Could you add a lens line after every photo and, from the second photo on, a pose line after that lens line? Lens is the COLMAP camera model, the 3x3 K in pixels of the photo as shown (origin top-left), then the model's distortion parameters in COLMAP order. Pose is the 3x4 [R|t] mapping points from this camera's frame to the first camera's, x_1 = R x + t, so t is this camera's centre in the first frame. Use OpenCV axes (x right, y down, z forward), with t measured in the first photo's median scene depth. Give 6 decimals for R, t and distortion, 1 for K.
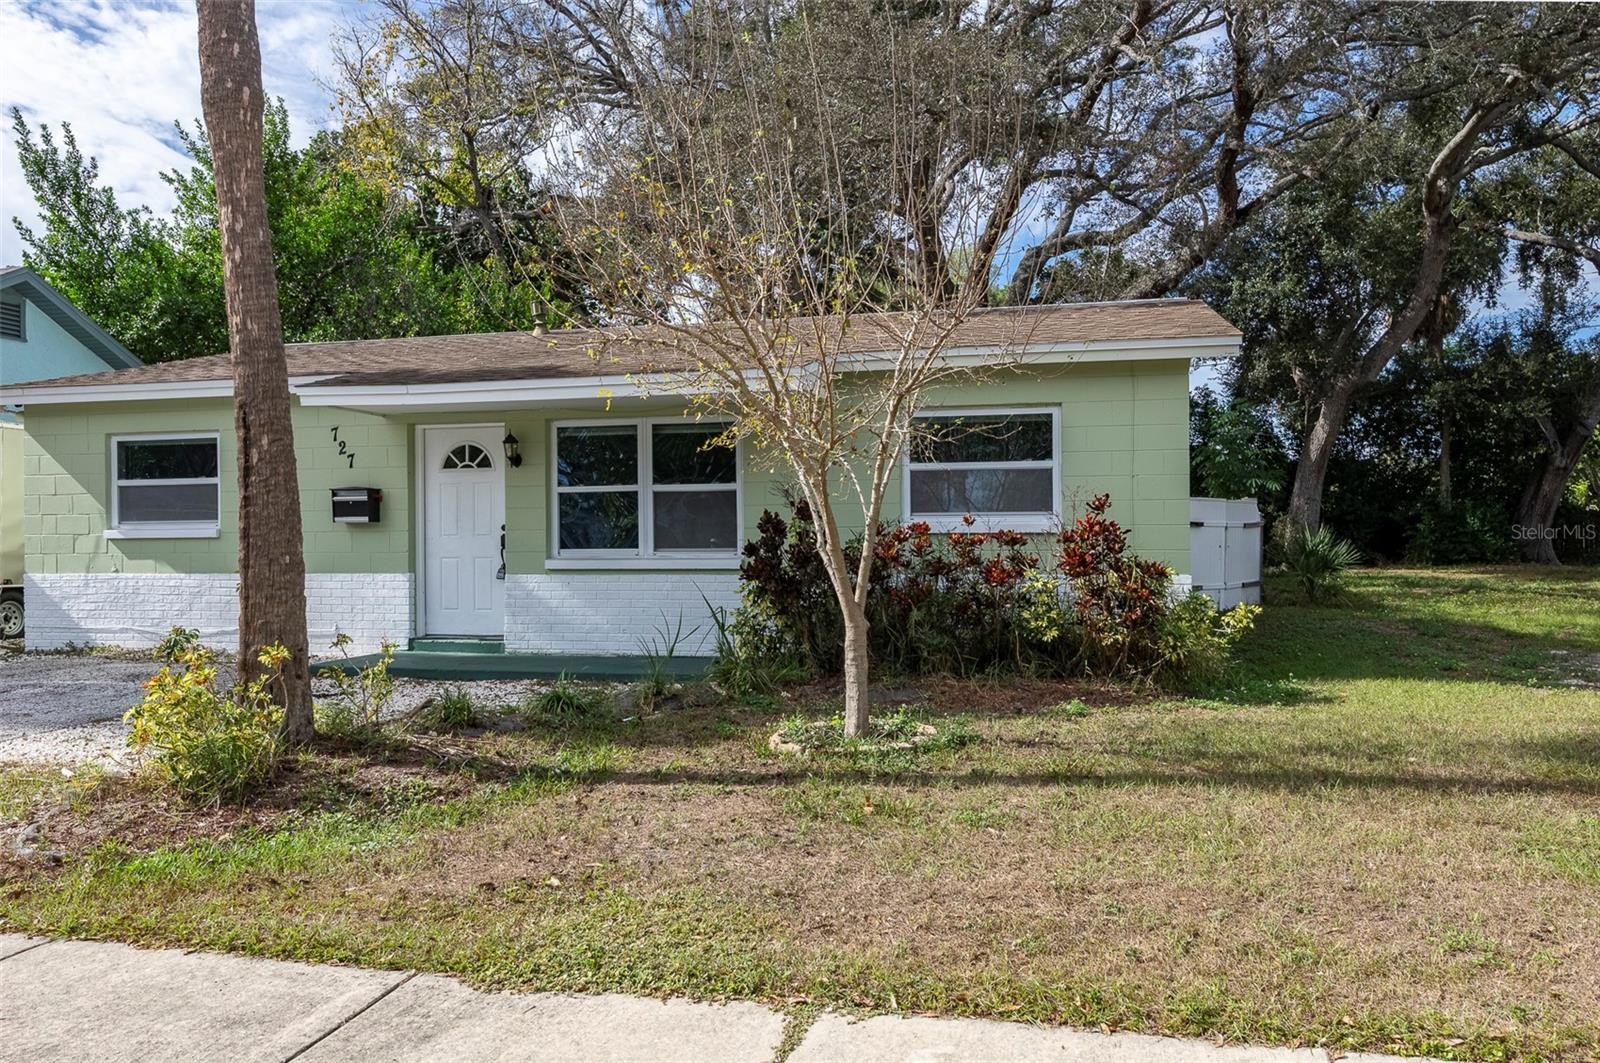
lens RADIAL K [[1269.2, 0, 811.6], [0, 1269.2, 540.9], [0, 0, 1]] dist [-0.005335, 0.015024]
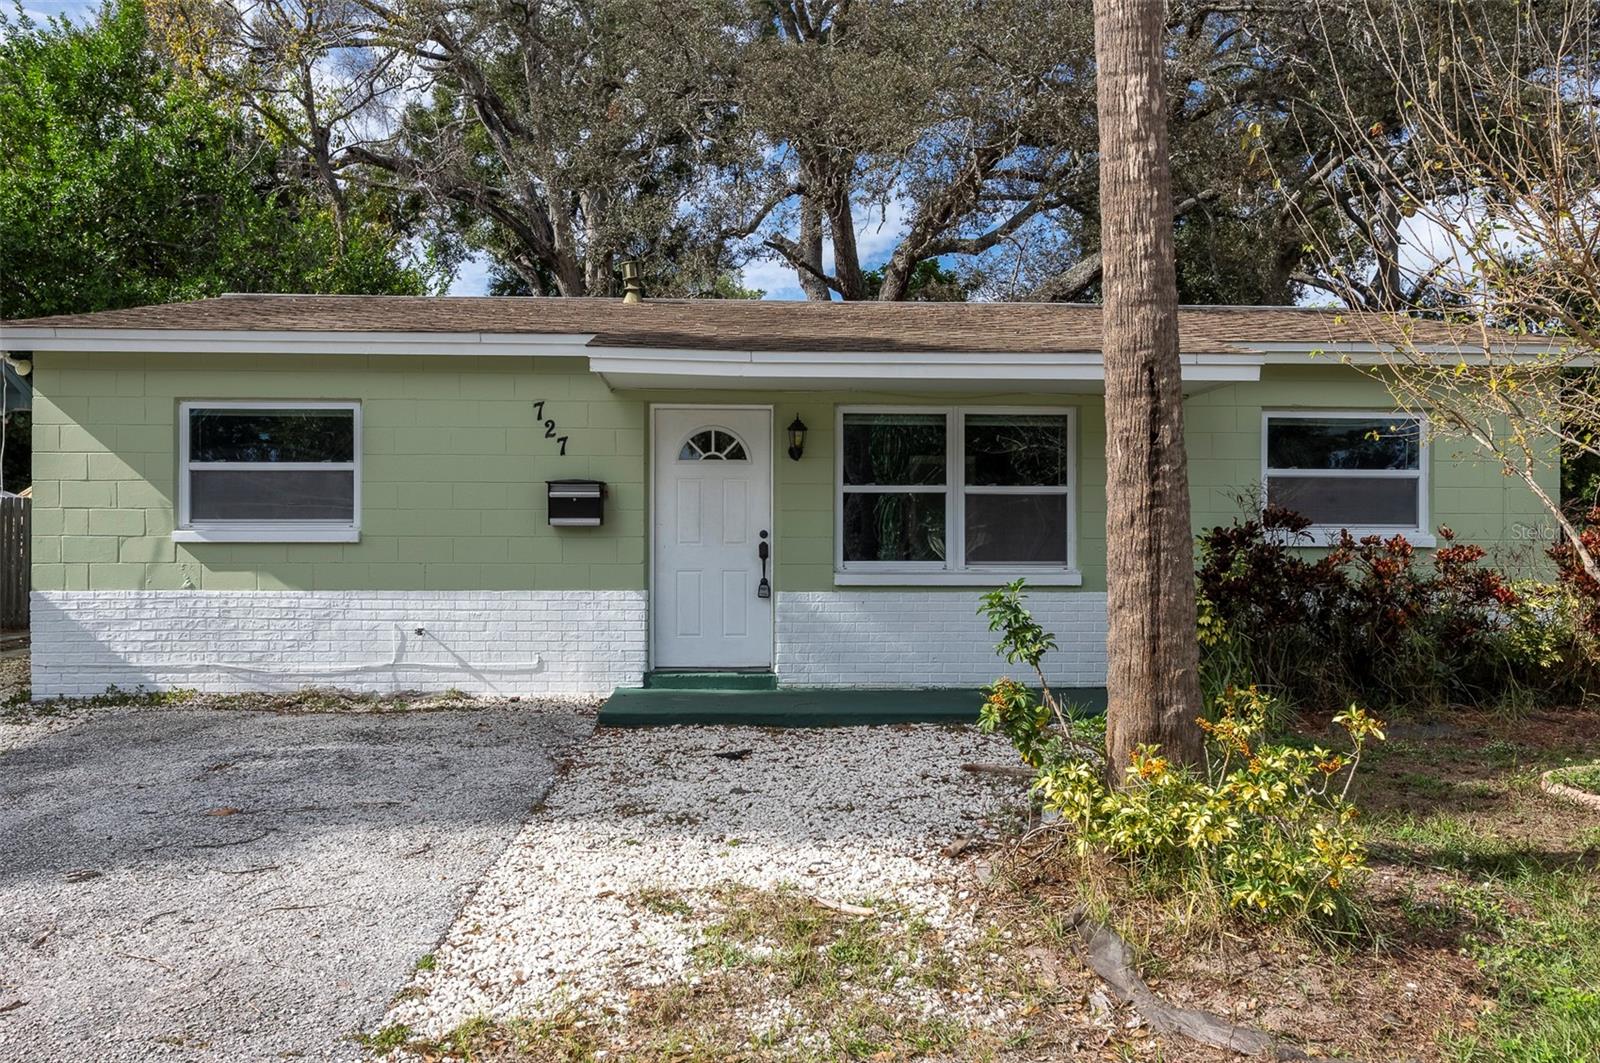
lens RADIAL K [[1269.2, 0, 801.7], [0, 1269.2, 533.9], [0, 0, 1]] dist [-0.005335, 0.015024]
pose [[0.955852, 0.011204, 0.293635, -0.457041], [-0.008378, 0.999906, -0.010882, -0.001813], [-0.293729, 0.007941, 0.955856, 0.214058]]
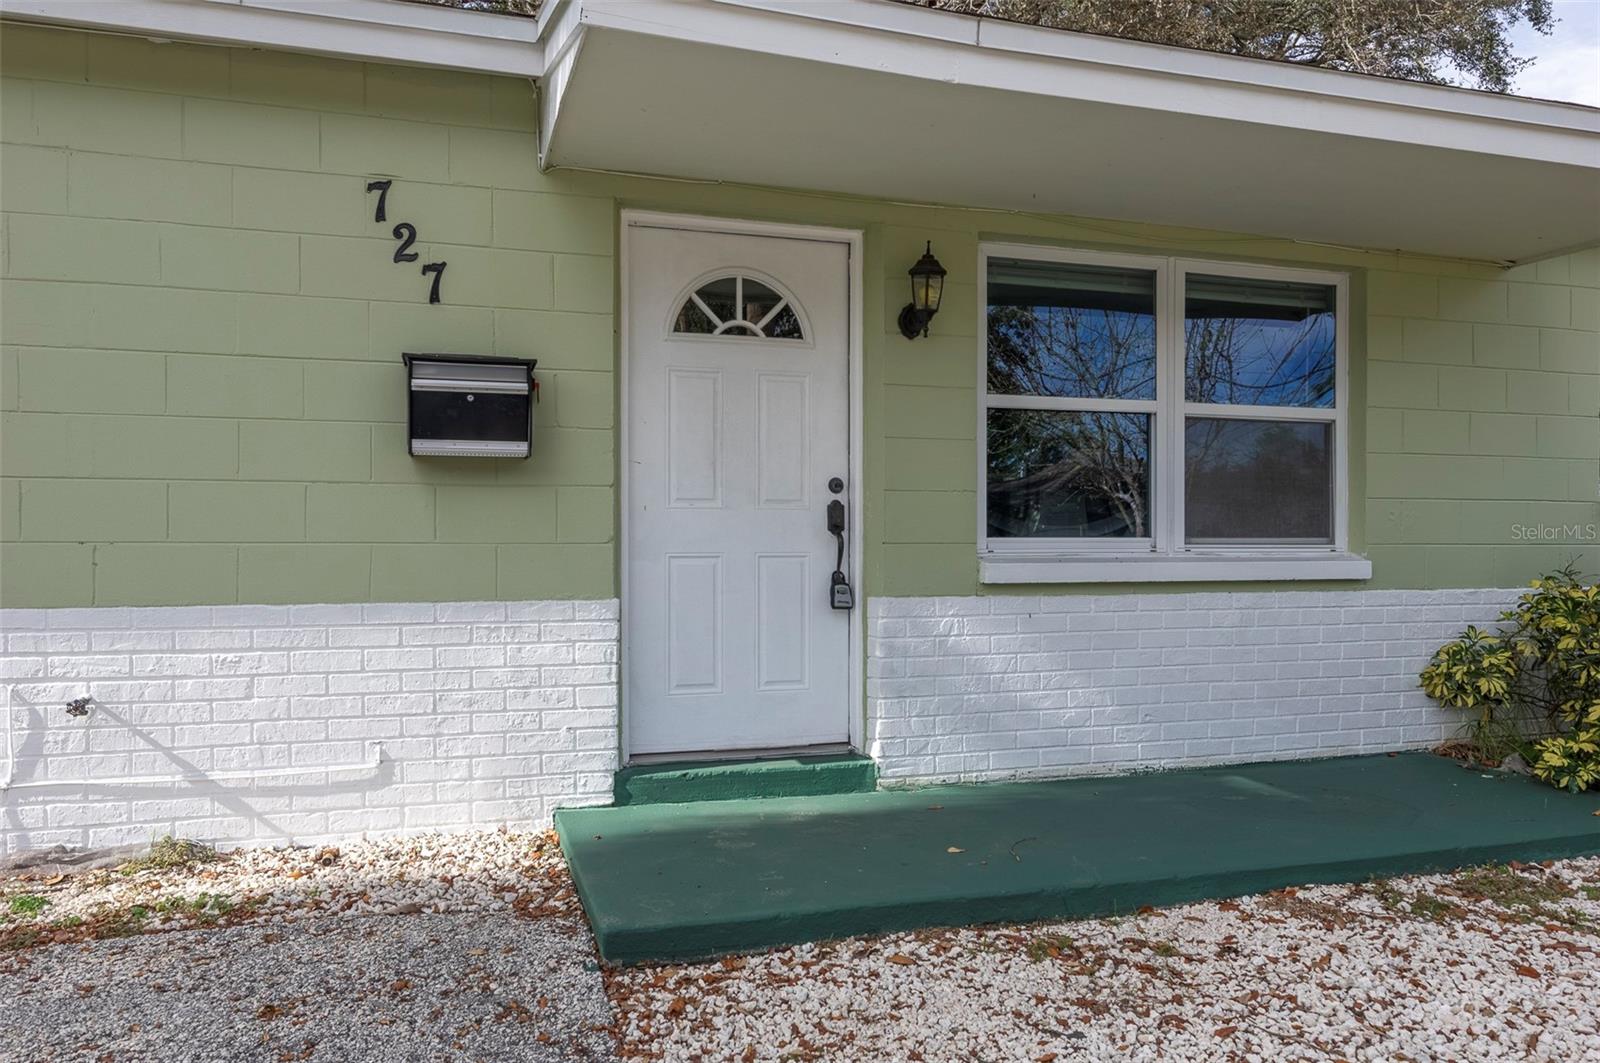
lens RADIAL K [[1166.7, 0, 801.6], [0, 1166.7, 544.5], [0, 0, 1]] dist [0.007279, -0.008147]
pose [[0.845090, 0.005674, 0.534594, -0.455952], [-0.005713, 0.999982, -0.001582, 0.009703], [-0.534594, -0.001717, 0.845107, 0.679882]]
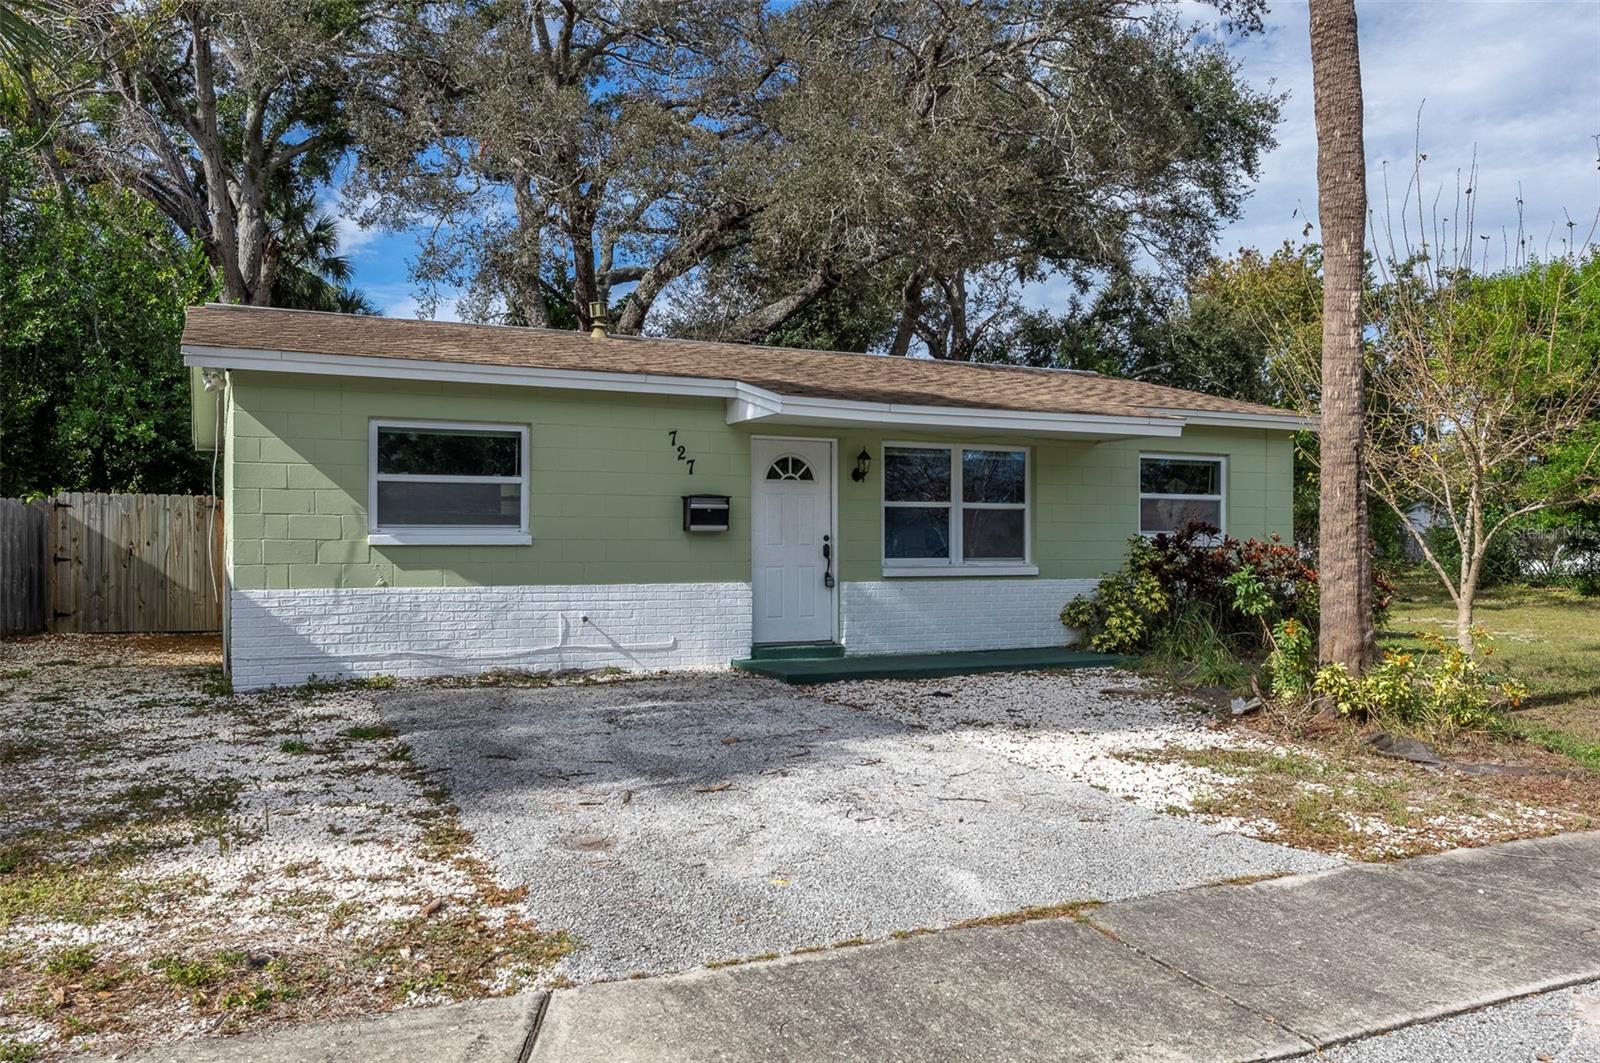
lens RADIAL K [[1269.2, 0, 803.7], [0, 1269.2, 526.4], [0, 0, 1]] dist [-0.005335, 0.015024]
pose [[0.761081, 0.017441, 0.648423, -0.937185], [-0.004332, 0.999753, -0.021805, 0.003024], [-0.648643, 0.013786, 0.760968, 0.210378]]
